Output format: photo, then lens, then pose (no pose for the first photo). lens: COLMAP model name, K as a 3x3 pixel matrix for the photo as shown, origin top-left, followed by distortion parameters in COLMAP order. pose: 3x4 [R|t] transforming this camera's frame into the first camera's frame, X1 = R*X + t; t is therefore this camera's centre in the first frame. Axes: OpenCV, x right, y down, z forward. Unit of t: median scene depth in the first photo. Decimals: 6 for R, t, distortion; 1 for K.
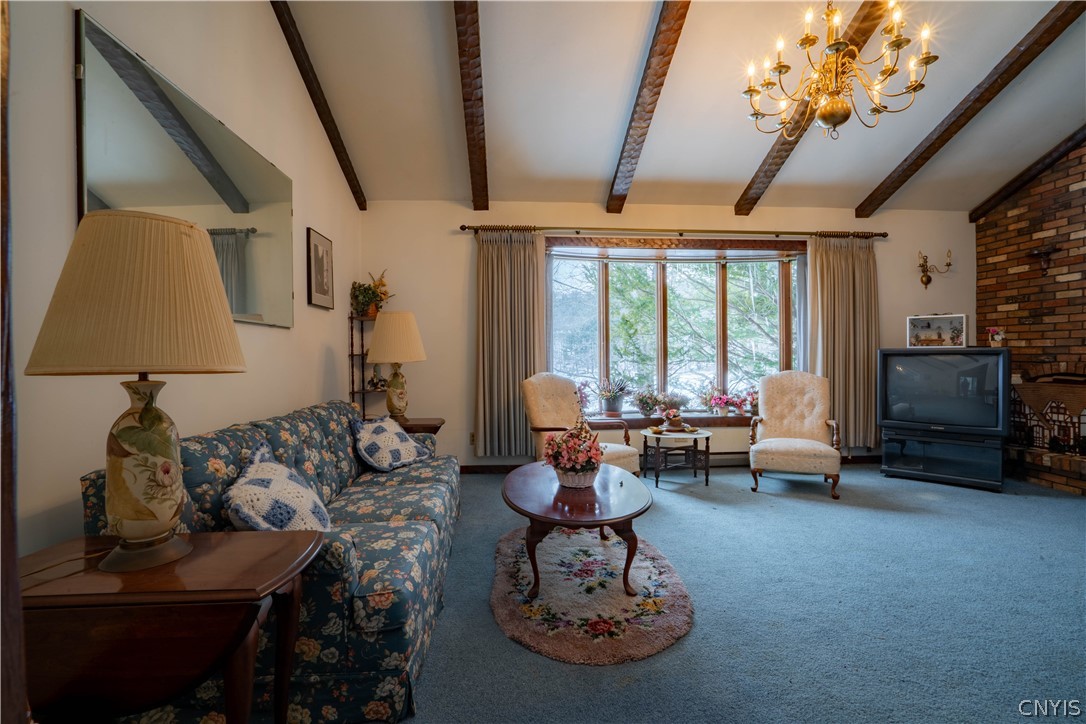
lens RADIAL K [[522.1, 0, 543.0], [0, 522.1, 362.0], [0, 0, 1]] dist [-0.067666, 0.025614]
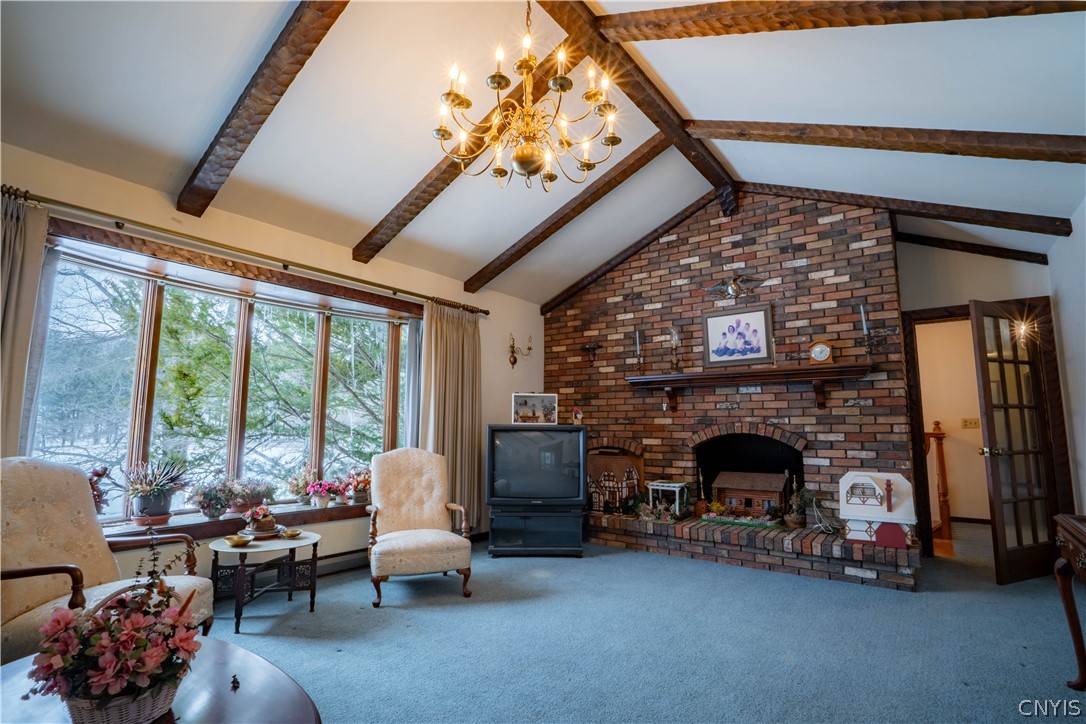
lens RADIAL K [[522.1, 0, 543.0], [0, 522.1, 362.0], [0, 0, 1]] dist [-0.067666, 0.025614]
pose [[0.658890, 0.105012, 0.744874, -0.031577], [-0.003051, 0.990573, -0.136951, -0.007360], [-0.752233, 0.087963, 0.652999, 0.252295]]
